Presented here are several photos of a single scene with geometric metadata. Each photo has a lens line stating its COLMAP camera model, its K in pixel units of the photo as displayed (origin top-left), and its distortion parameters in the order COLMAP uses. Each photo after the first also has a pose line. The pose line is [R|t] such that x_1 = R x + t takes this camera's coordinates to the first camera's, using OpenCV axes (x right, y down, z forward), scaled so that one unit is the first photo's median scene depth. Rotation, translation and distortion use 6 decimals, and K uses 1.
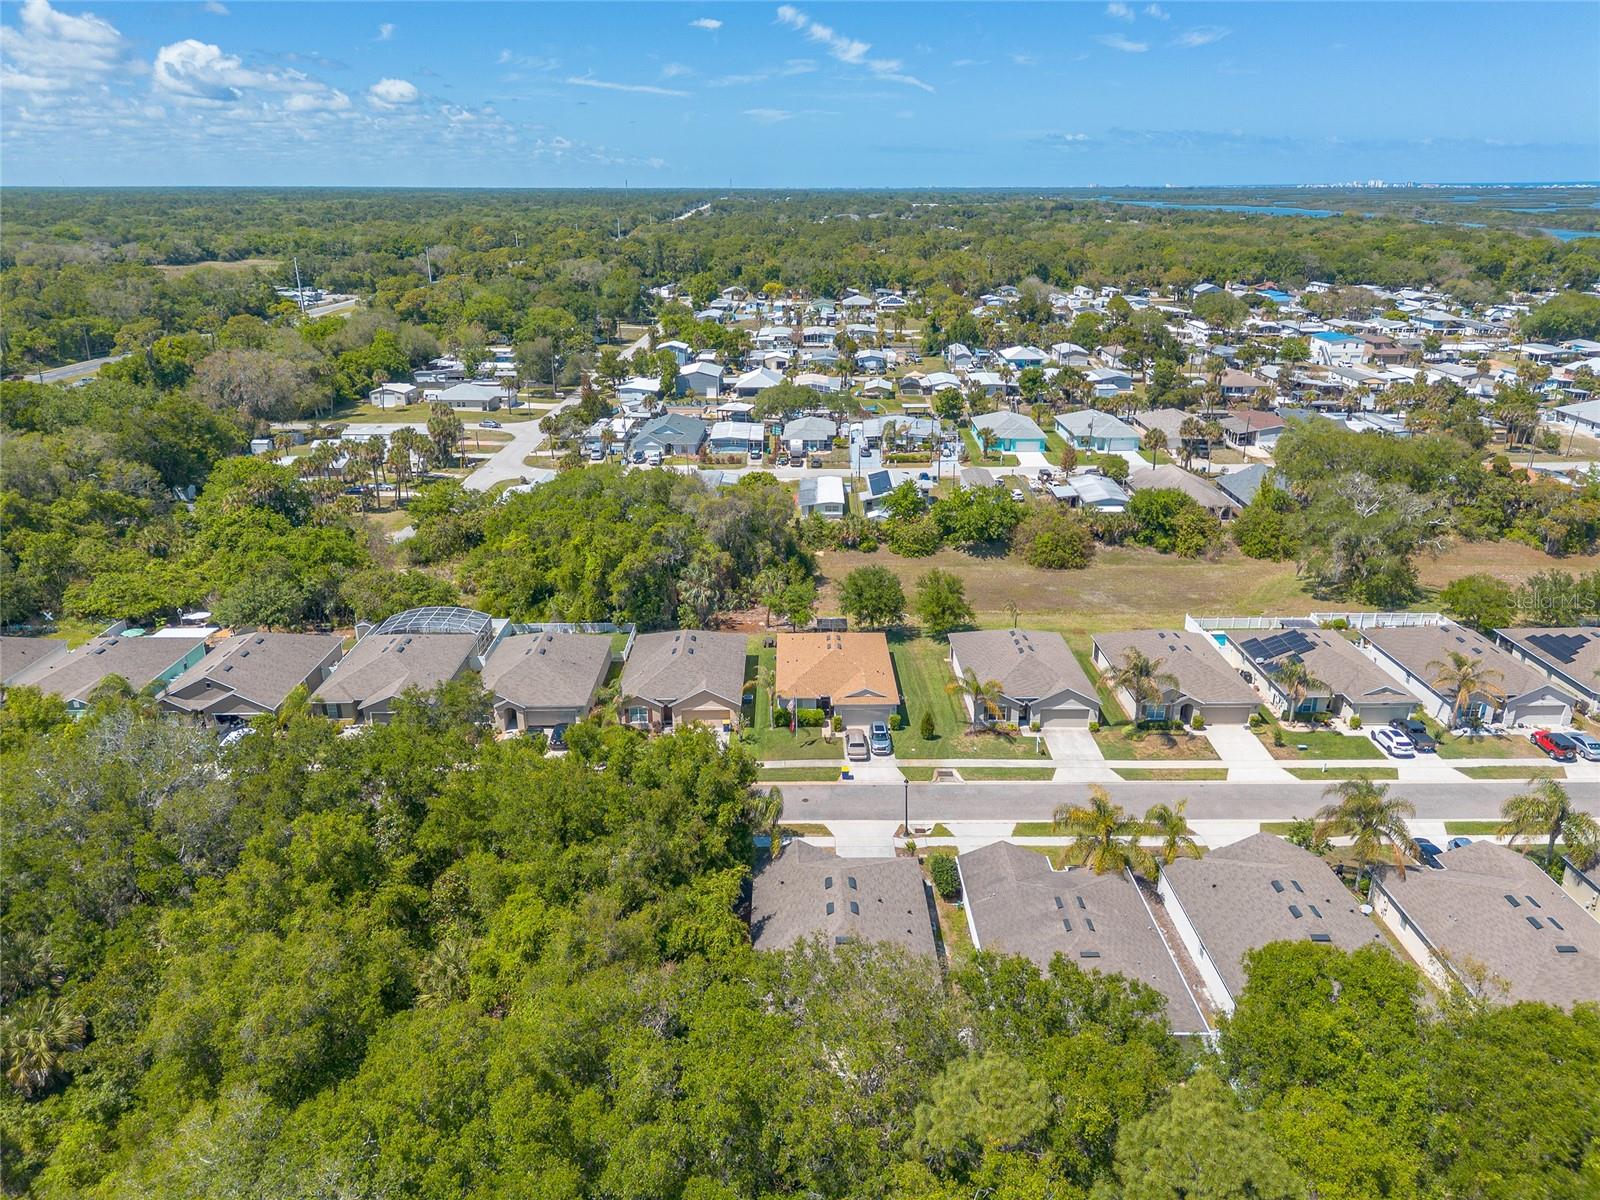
lens RADIAL K [[1124.3, 0, 793.9], [0, 1124.3, 603.3], [0, 0, 1]] dist [0.081623, -0.088902]
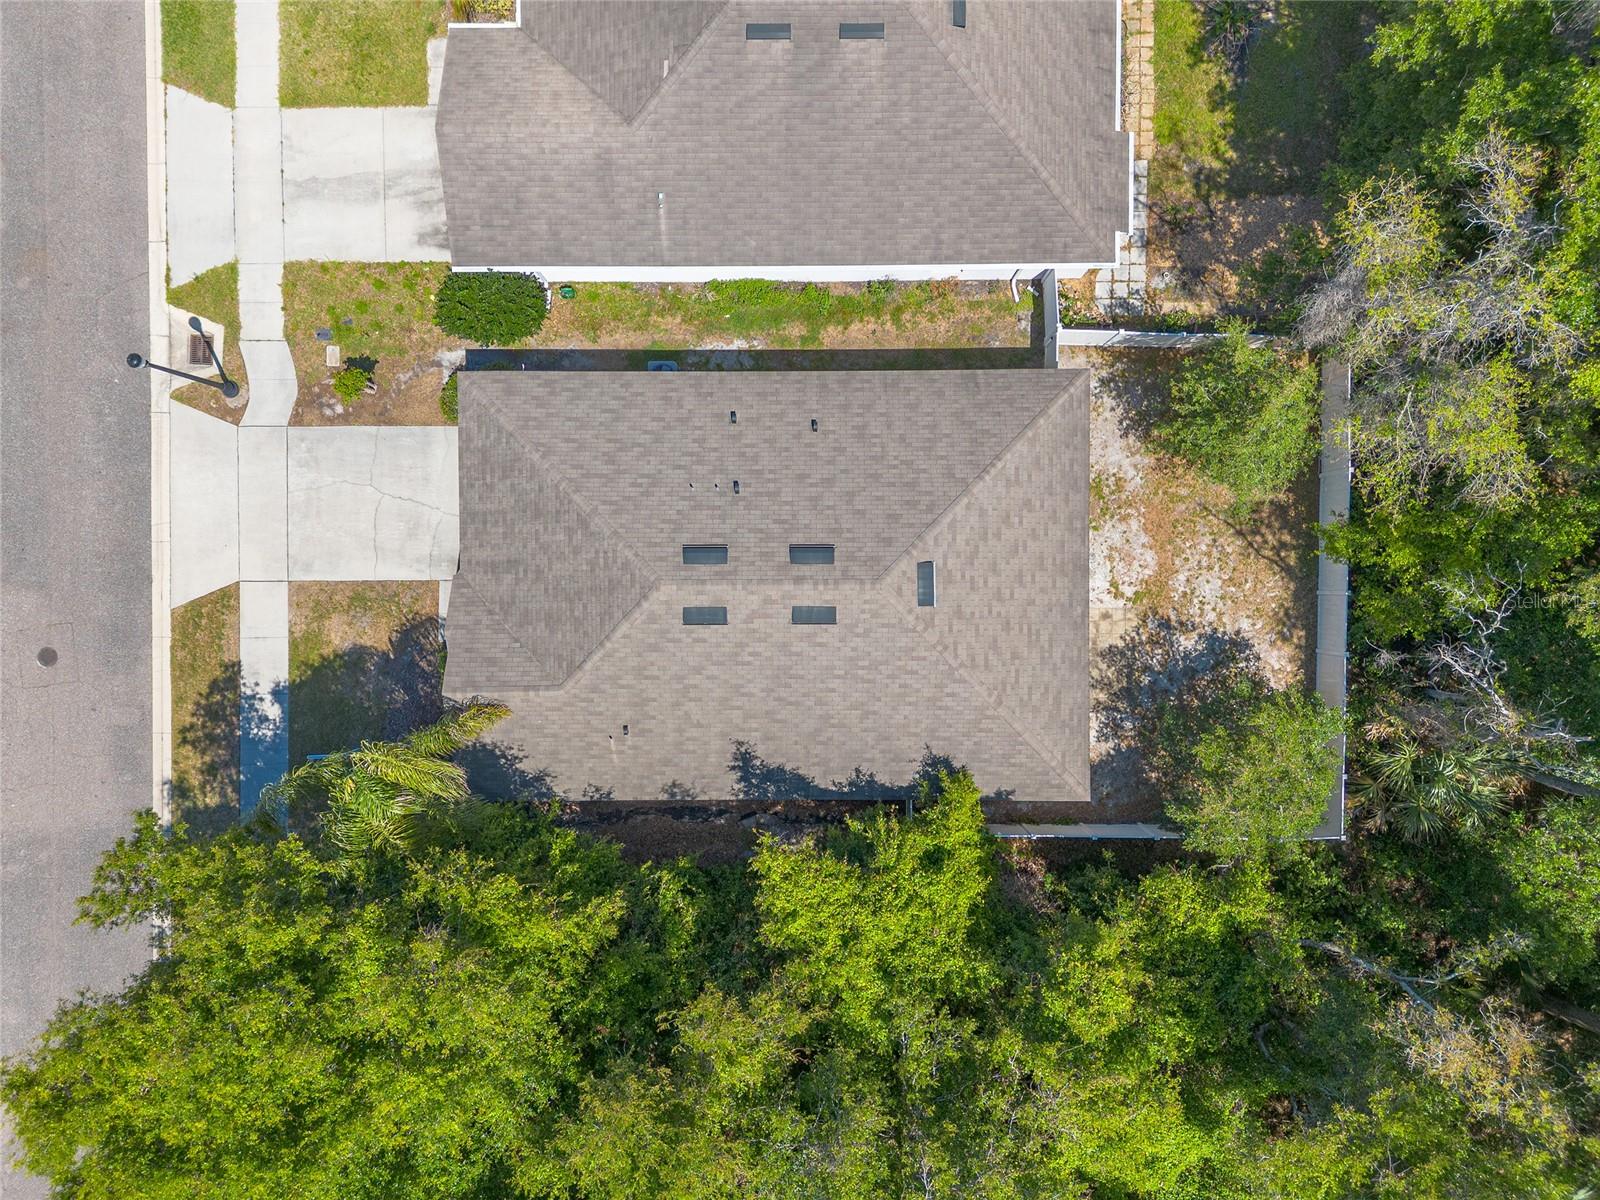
lens RADIAL K [[1124.3, 0, 793.9], [0, 1124.3, 603.3], [0, 0, 1]] dist [0.081623, -0.088902]
pose [[0.000210, -0.999960, -0.008906, 0.022390], [0.348818, -0.008273, 0.937154, -0.057492], [-0.937190, -0.003303, 0.348803, 0.477178]]
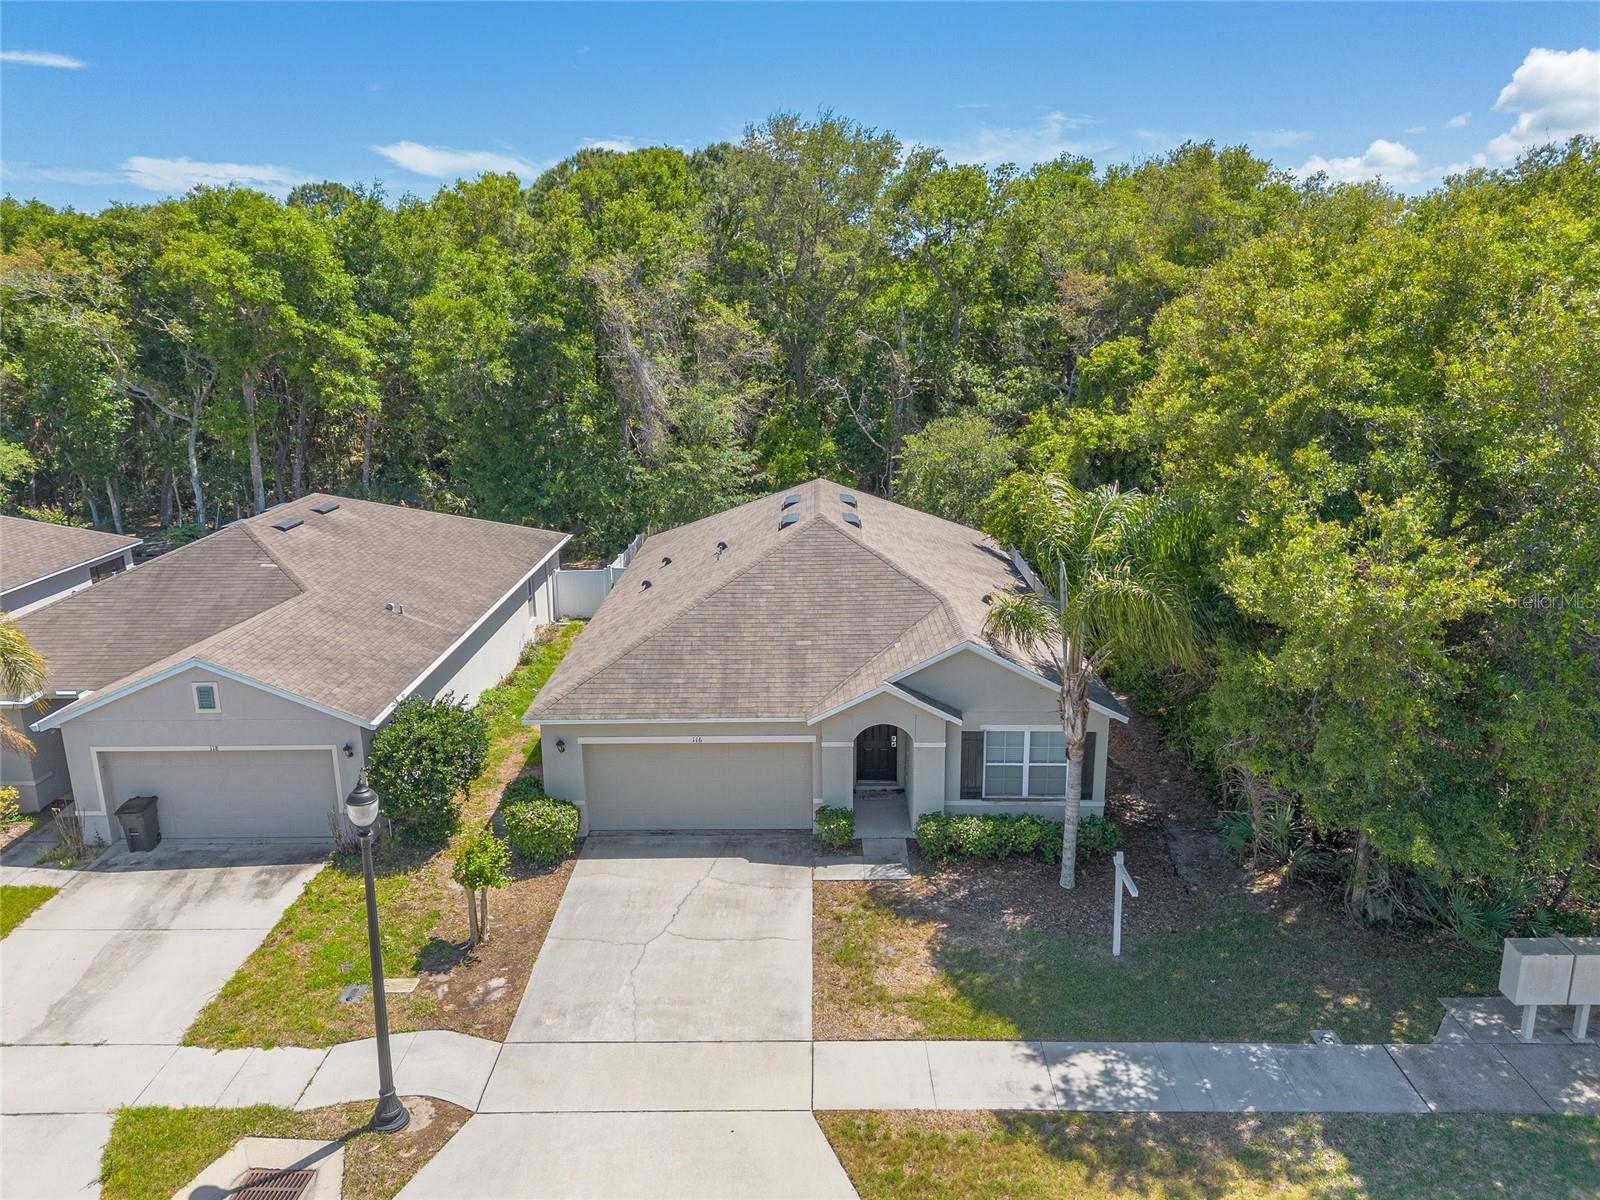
lens RADIAL K [[1124.3, 0, 793.9], [0, 1124.3, 603.3], [0, 0, 1]] dist [0.081623, -0.088902]
pose [[-0.999697, 0.012299, 0.021346, 0.024095], [0.022379, 0.815626, 0.578146, 0.030907], [-0.010299, 0.578448, -0.815654, 0.751713]]
